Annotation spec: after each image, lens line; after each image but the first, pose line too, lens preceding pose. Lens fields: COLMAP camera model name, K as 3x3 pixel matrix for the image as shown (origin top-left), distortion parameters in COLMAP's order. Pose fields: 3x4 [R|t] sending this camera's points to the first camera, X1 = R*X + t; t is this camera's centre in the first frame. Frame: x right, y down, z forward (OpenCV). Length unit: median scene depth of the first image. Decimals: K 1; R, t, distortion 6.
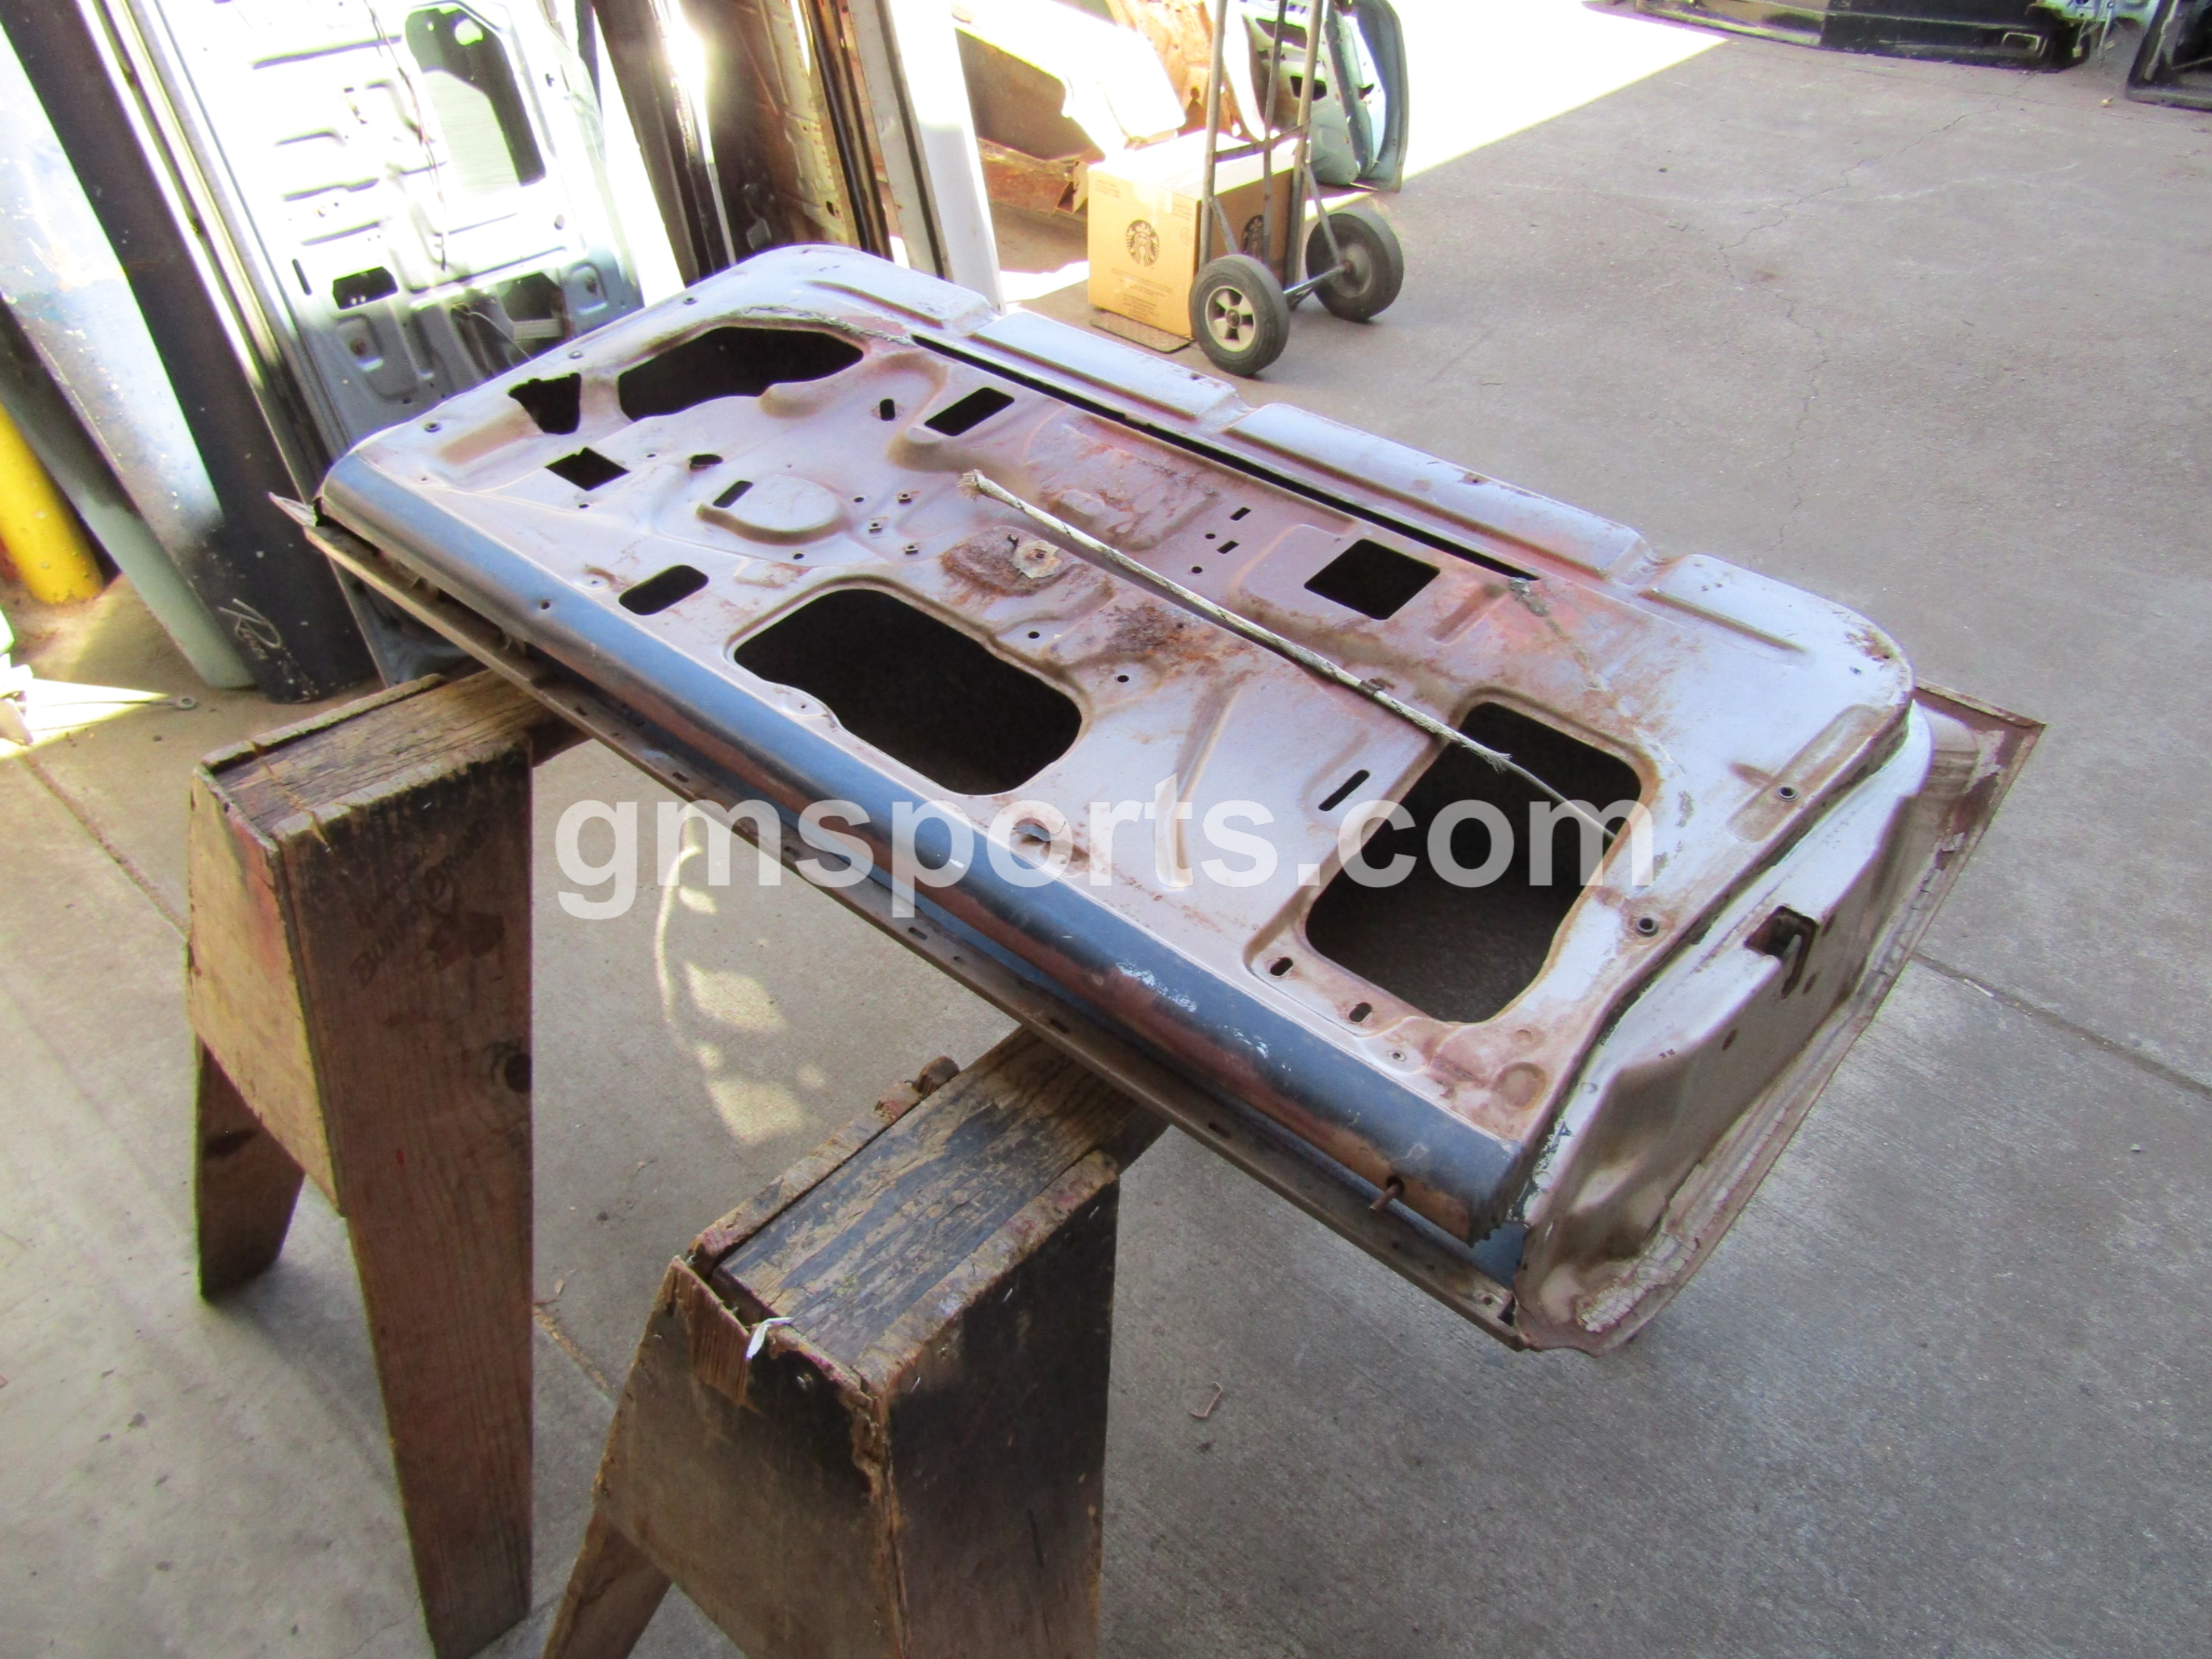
lens RADIAL K [[1578.4, 0, 1098.3], [0, 1578.4, 830.0], [0, 0, 1]] dist [-0.004590, 0.001086]
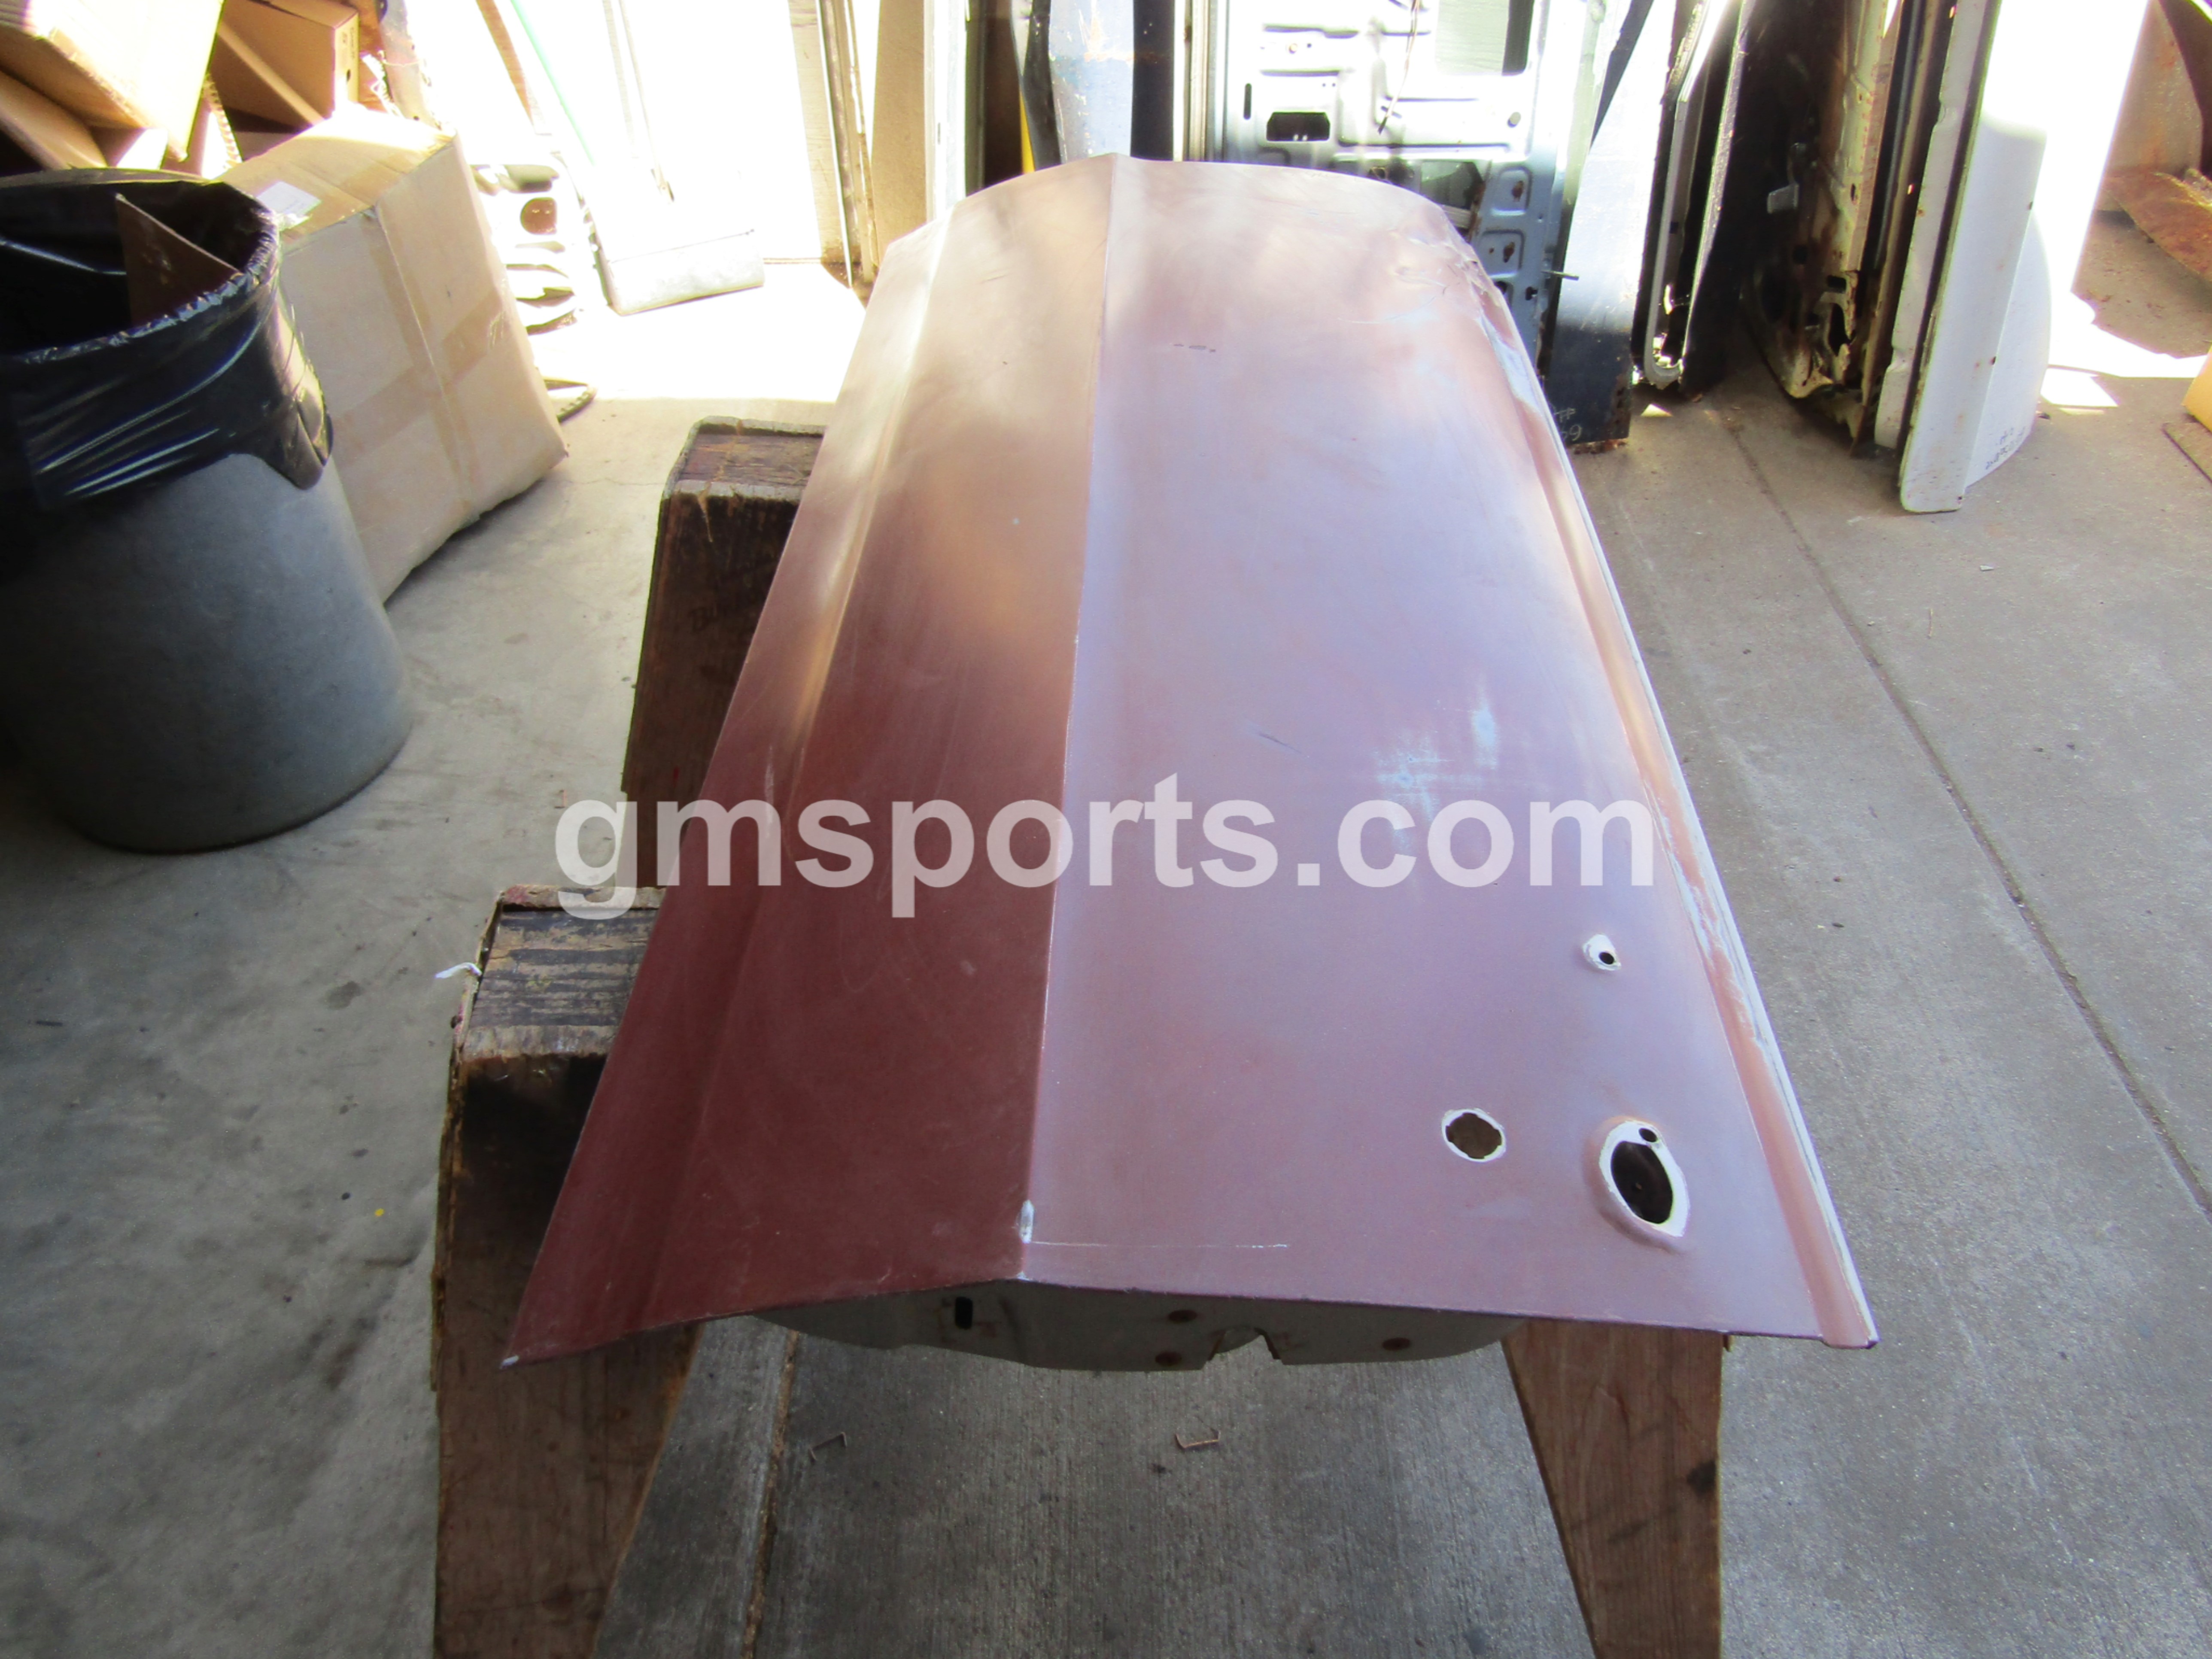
lens RADIAL K [[1578.4, 0, 1100.6], [0, 1578.4, 832.1], [0, 0, 1]] dist [-0.004590, 0.001086]
pose [[0.680582, 0.499550, -0.535964, 0.412016], [-0.469929, 0.858860, 0.203780, -0.140426], [0.562116, 0.113176, 0.819278, 0.160487]]
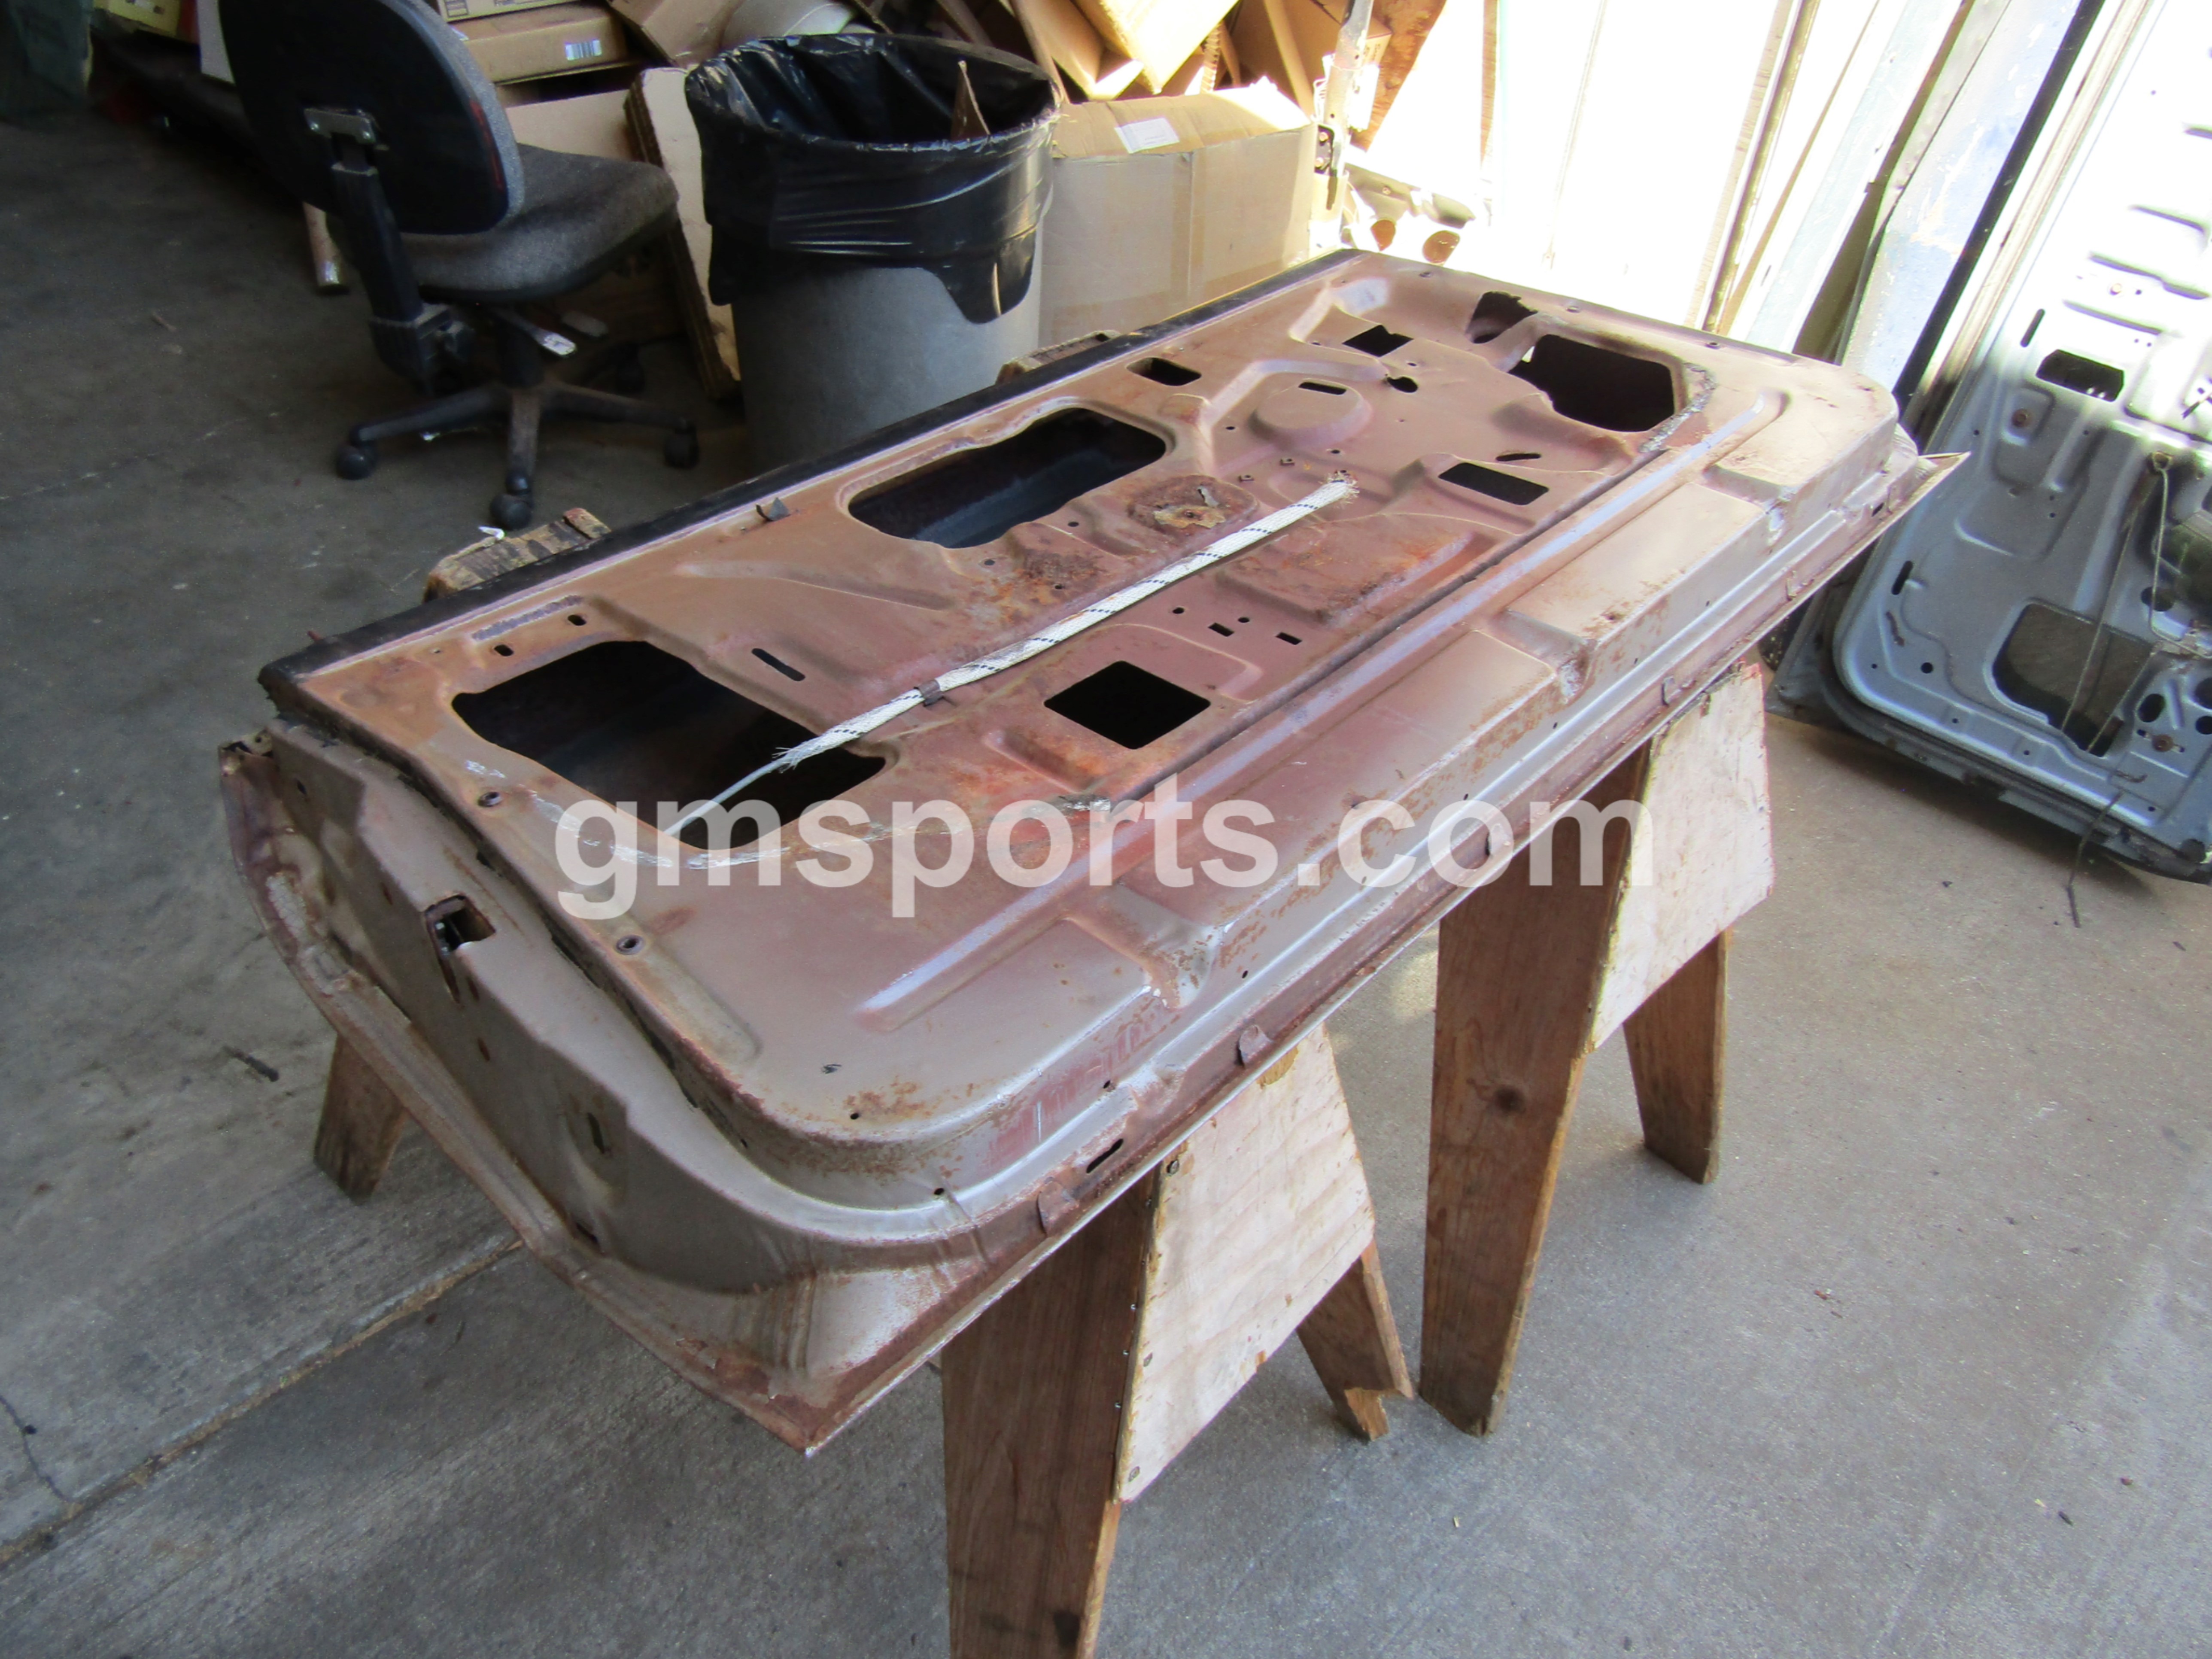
lens RADIAL K [[1578.4, 0, 1094.4], [0, 1578.4, 837.1], [0, 0, 1]] dist [-0.004590, 0.001086]
pose [[-0.046637, 0.646680, -0.761335, 0.690848], [-0.681163, 0.536889, 0.497761, -0.424752], [0.730644, 0.541807, 0.415456, 0.555223]]
